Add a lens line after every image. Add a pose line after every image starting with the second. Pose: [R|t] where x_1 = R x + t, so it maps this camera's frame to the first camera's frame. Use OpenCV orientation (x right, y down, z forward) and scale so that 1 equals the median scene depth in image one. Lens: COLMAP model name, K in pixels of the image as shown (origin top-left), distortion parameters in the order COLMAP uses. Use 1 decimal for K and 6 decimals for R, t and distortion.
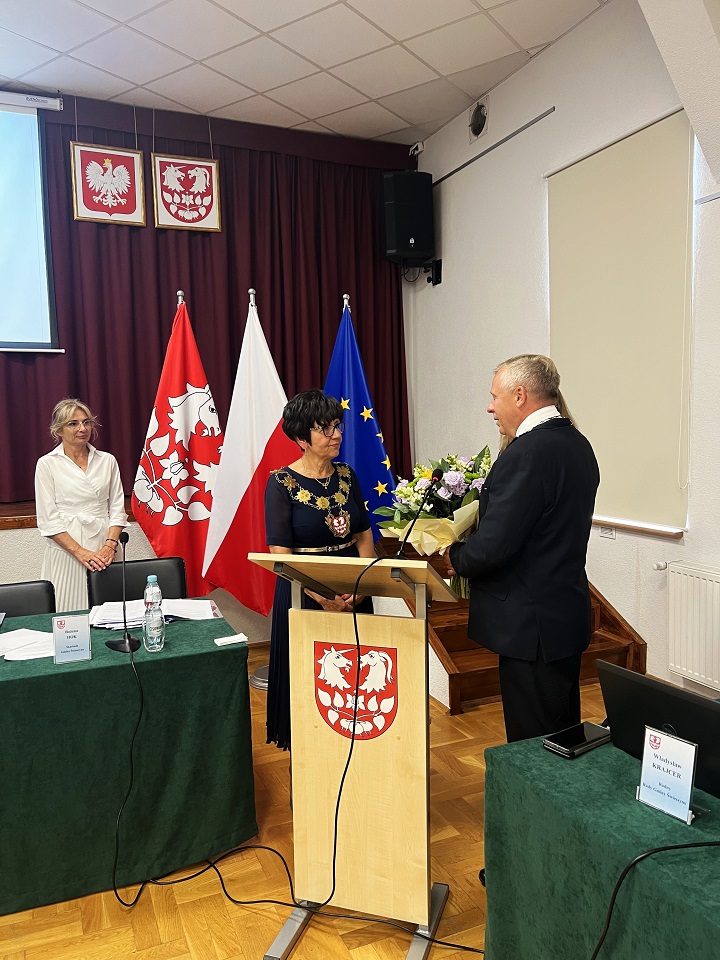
lens RADIAL K [[716.6, 0, 368.4], [0, 716.6, 487.3], [0, 0, 1]] dist [0.024460, -0.008873]
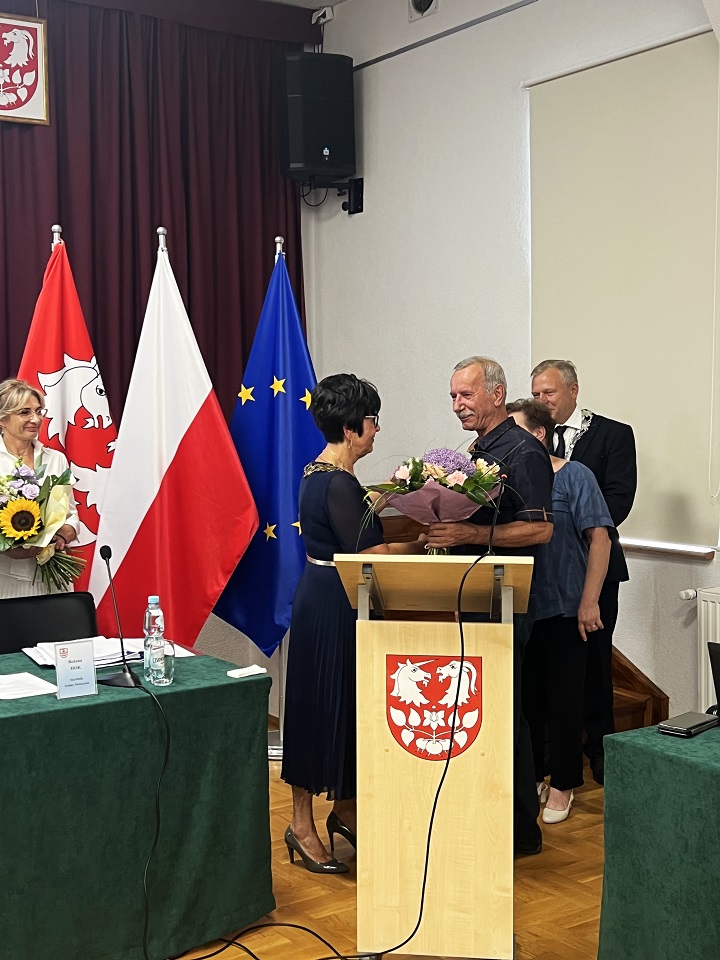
lens RADIAL K [[1257.3, 0, 341.4], [0, 1257.3, 493.5], [0, 0, 1]] dist [0.061266, 0.000000]
pose [[0.981845, -0.003836, 0.189649, -0.220553], [0.008040, 0.999739, -0.021402, 0.022971], [-0.189517, 0.022538, 0.981619, -0.282412]]
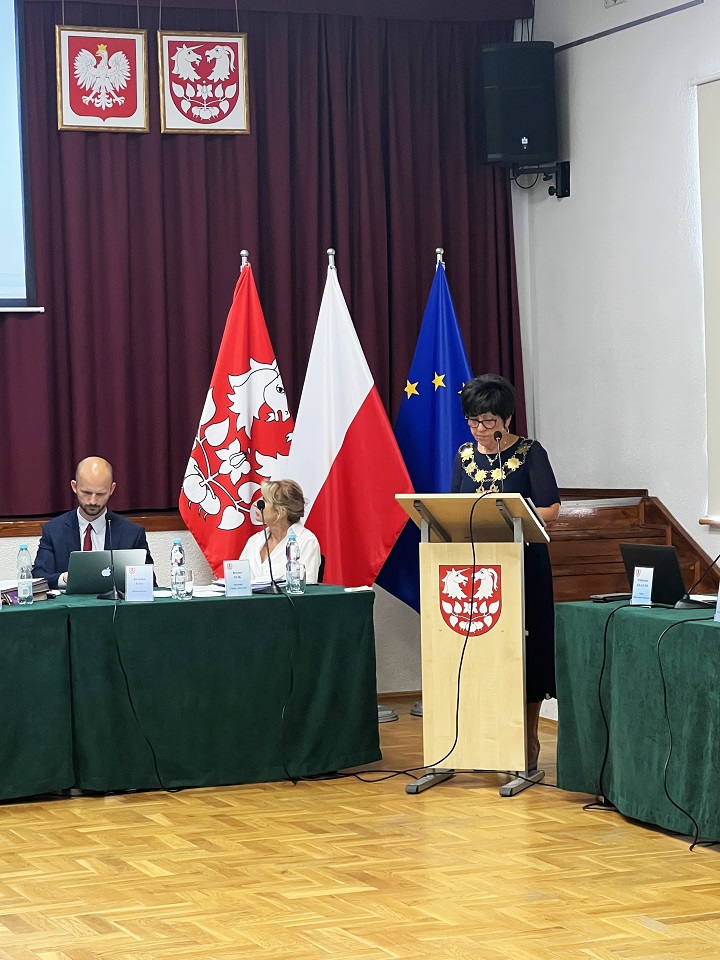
lens RADIAL K [[2434.8, 0, 353.5], [0, 2434.8, 482.1], [0, 0, 1]] dist [0.208820, 0.000000]
pose [[0.999597, -0.006375, -0.027674, -0.055265], [0.004651, 0.998070, -0.061924, 0.174290], [0.028015, 0.061770, 0.997697, -1.813180]]
